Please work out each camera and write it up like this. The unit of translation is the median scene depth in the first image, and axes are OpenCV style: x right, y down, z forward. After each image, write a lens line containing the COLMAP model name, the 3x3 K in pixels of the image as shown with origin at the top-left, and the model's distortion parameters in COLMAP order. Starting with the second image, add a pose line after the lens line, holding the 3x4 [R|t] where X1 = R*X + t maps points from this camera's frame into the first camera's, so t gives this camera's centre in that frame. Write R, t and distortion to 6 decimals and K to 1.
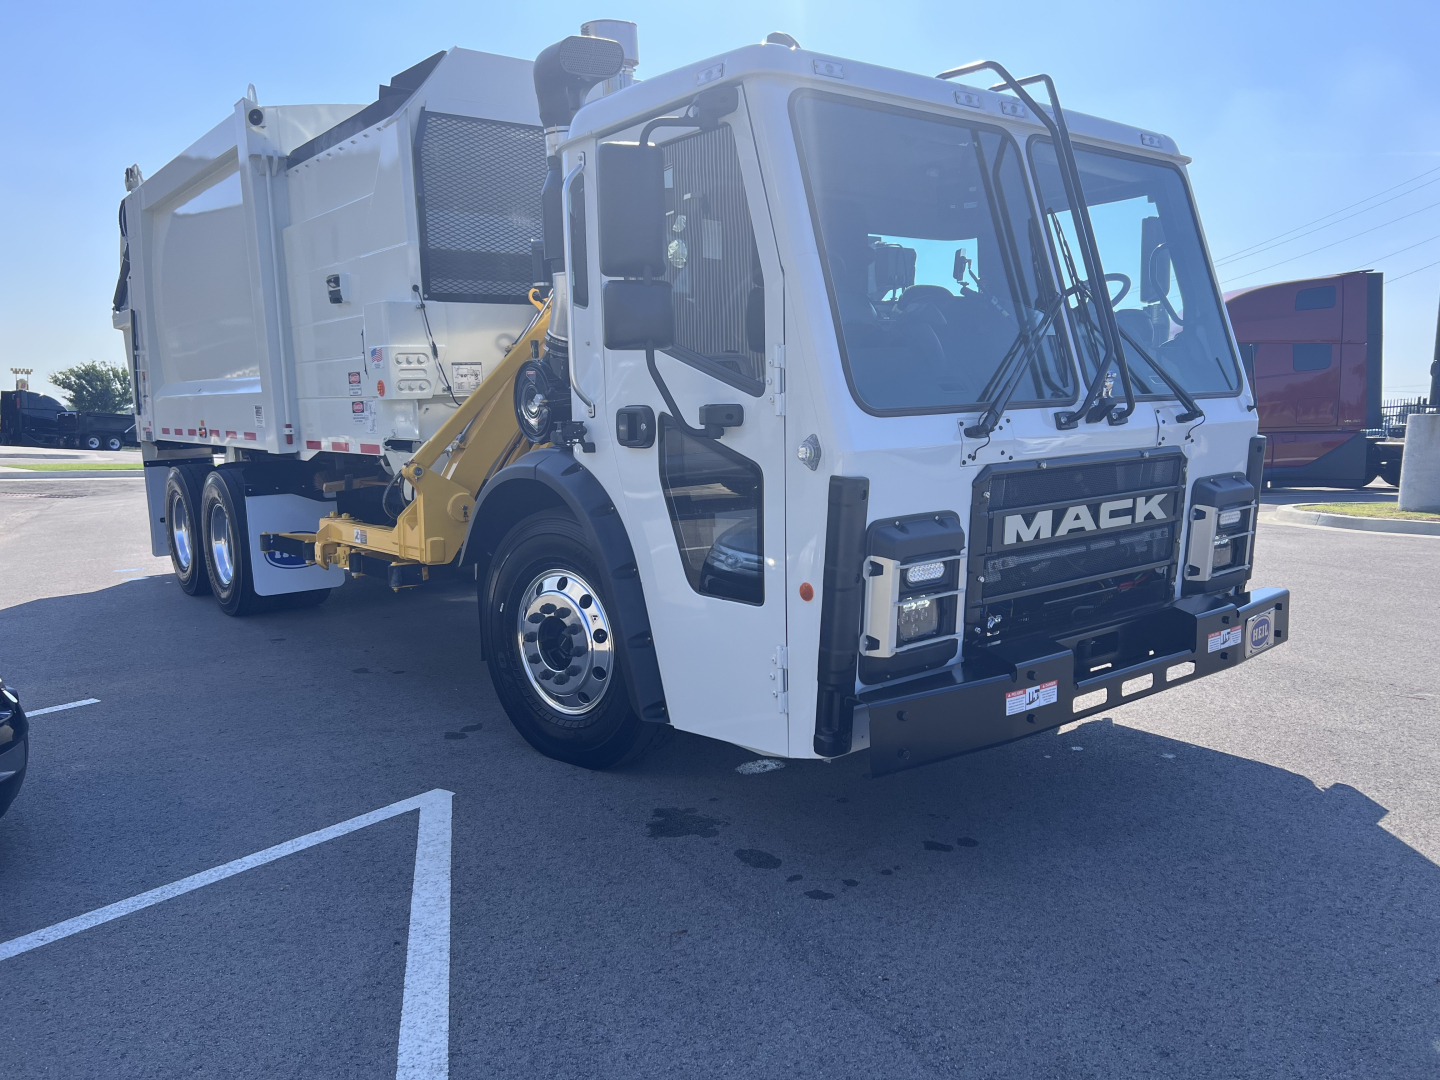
lens RADIAL K [[1089.1, 0, 720.0], [0, 1089.1, 540.0], [0, 0, 1]] dist [0.027319, -0.008129]
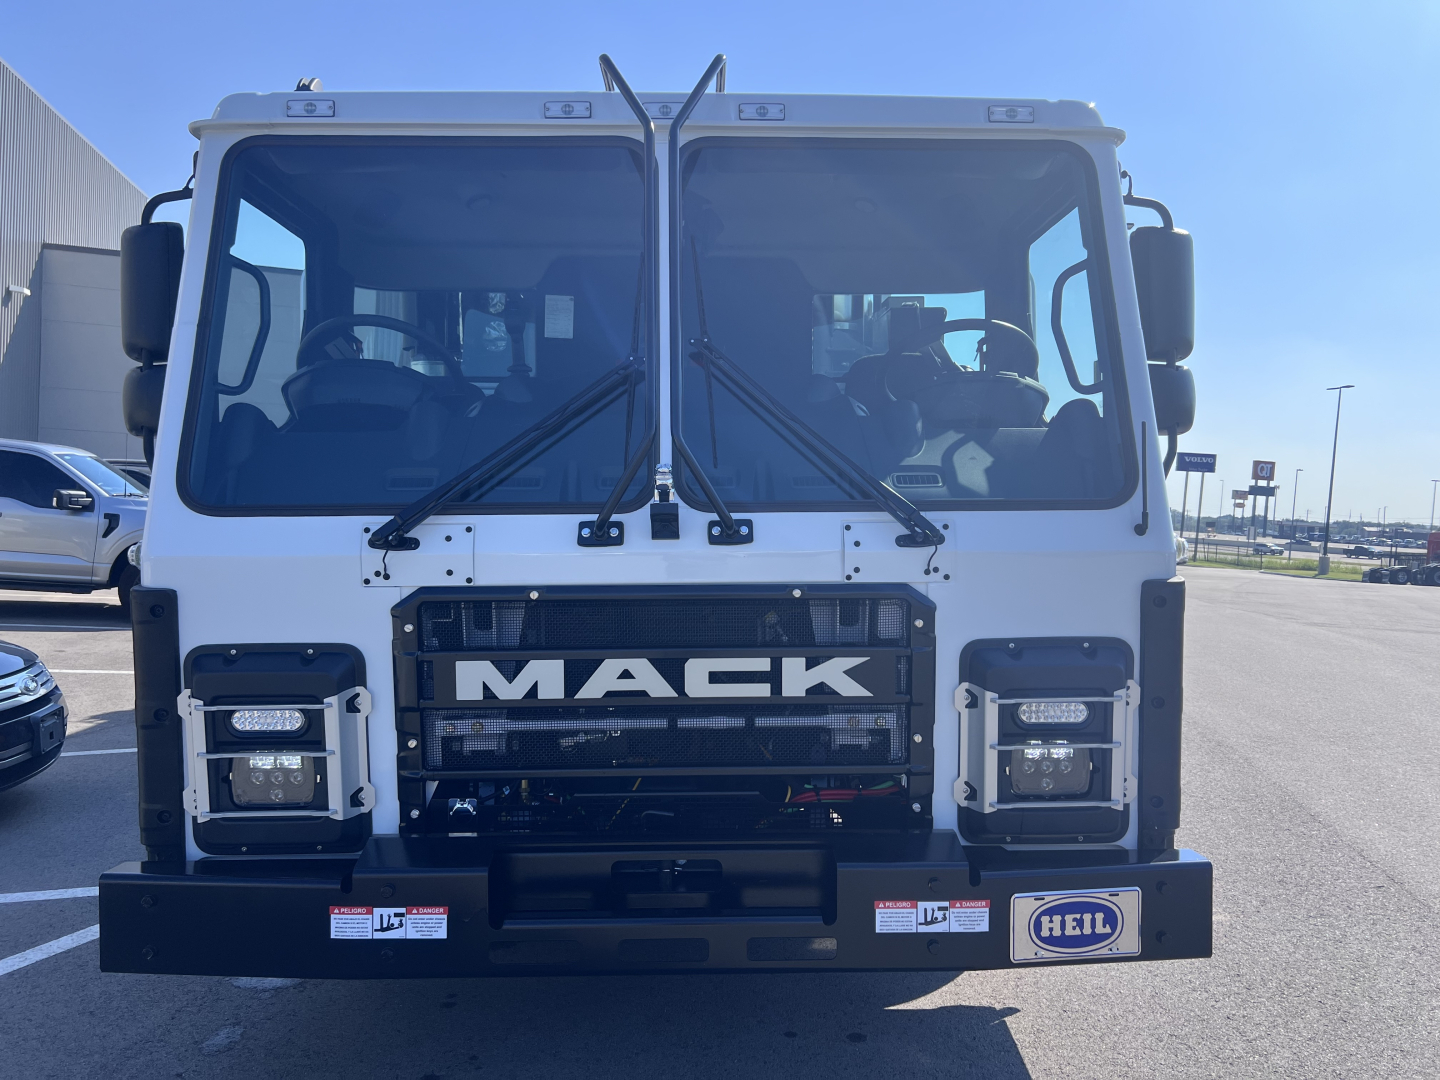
lens RADIAL K [[953.5, 0, 720.4], [0, 953.5, 531.7], [0, 0, 1]] dist [0.024248, -0.001344]
pose [[0.803942, 0.057883, -0.591884, 0.709463], [-0.097400, 0.994629, -0.035027, -0.093112], [0.586677, 0.085809, 0.805262, 0.537441]]
